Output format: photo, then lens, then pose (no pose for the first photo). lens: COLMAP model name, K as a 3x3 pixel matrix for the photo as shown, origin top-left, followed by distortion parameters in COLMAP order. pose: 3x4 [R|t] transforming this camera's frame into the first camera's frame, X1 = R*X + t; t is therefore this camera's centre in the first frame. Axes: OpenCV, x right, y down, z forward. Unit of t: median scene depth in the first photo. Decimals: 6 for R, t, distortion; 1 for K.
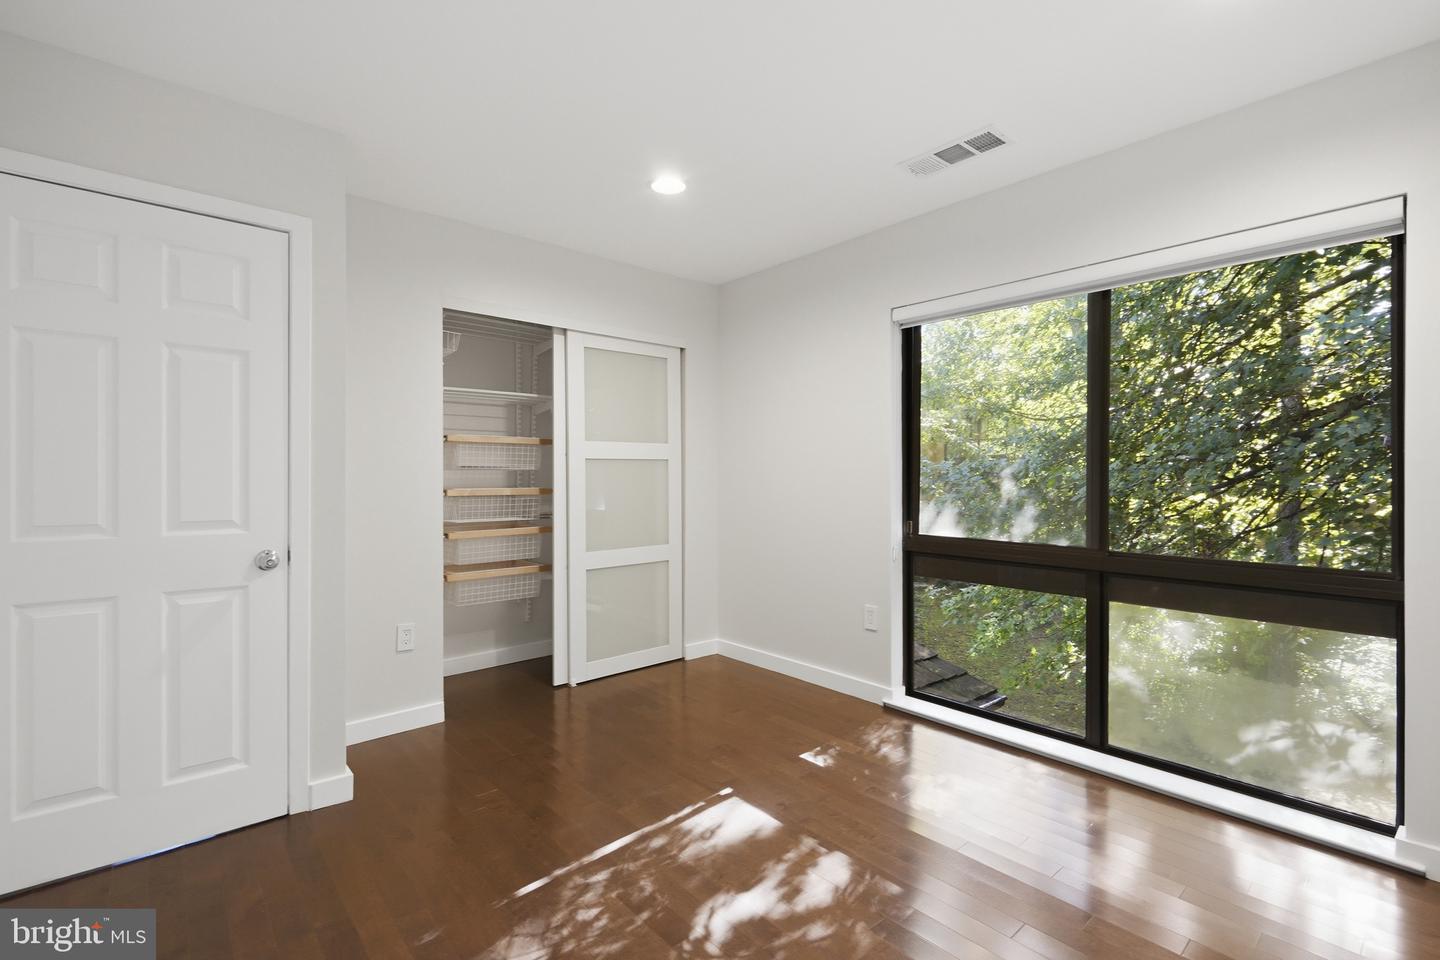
lens RADIAL K [[640.2, 0, 720.0], [0, 640.2, 480.0], [0, 0, 1]] dist [0.000082, -0.000212]
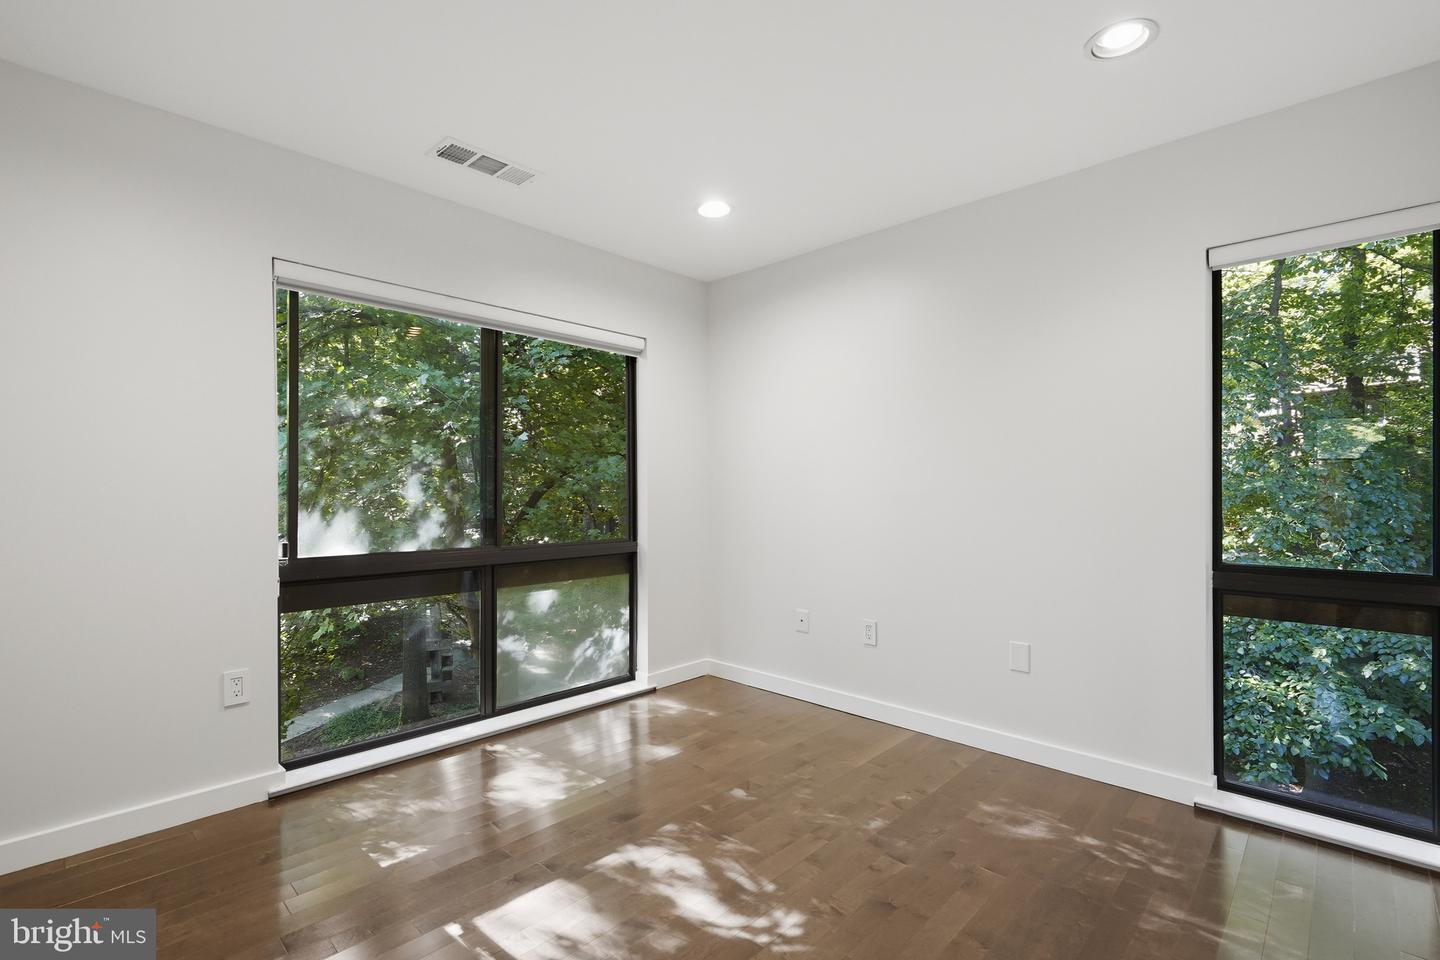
lens RADIAL K [[652.1, 0, 720.0], [0, 652.1, 480.0], [0, 0, 1]] dist [-0.000491, 0.000014]
pose [[-0.090502, 0.015832, 0.995770, -0.605514], [0.014338, 0.999791, -0.014593, 0.009749], [-0.995793, 0.012956, -0.090710, 0.645431]]
